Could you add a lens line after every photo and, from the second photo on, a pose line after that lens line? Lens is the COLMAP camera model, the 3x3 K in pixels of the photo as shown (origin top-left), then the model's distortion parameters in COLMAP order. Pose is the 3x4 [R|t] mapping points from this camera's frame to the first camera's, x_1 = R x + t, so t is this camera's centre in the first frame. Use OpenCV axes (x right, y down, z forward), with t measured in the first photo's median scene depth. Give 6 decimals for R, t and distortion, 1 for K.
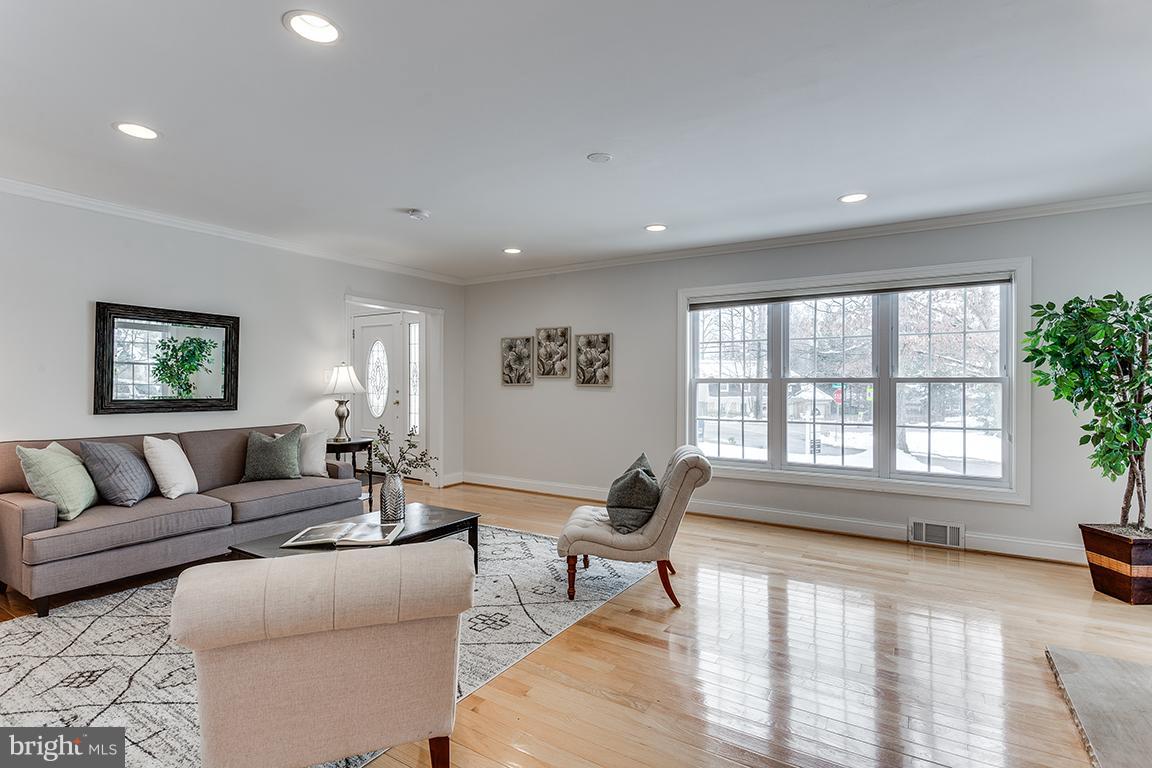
lens RADIAL K [[551.8, 0, 576.5], [0, 551.8, 385.0], [0, 0, 1]] dist [-0.003400, -0.000533]
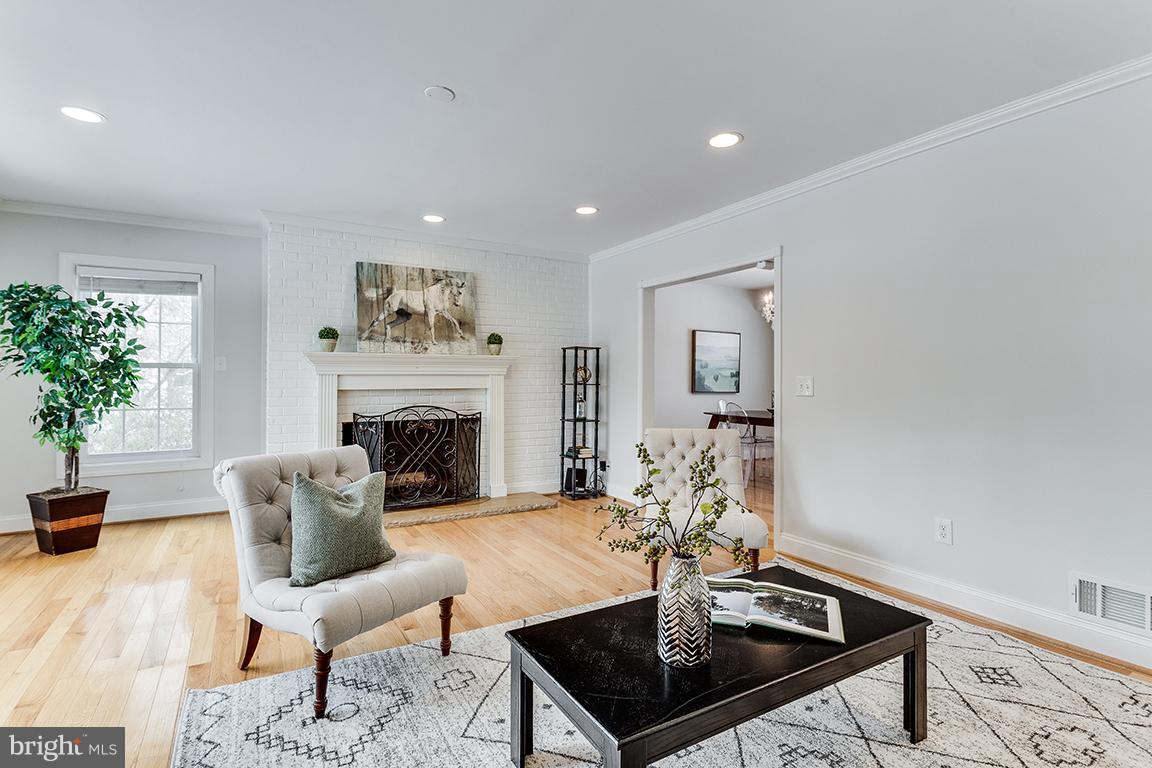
lens RADIAL K [[557.3, 0, 574.0], [0, 557.3, 370.7], [0, 0, 1]] dist [0.001102, -0.000720]
pose [[-0.888813, 0.002368, 0.458264, -0.409993], [-0.002296, 0.999951, -0.009619, 0.011533], [-0.458264, -0.009602, -0.888764, 1.284385]]
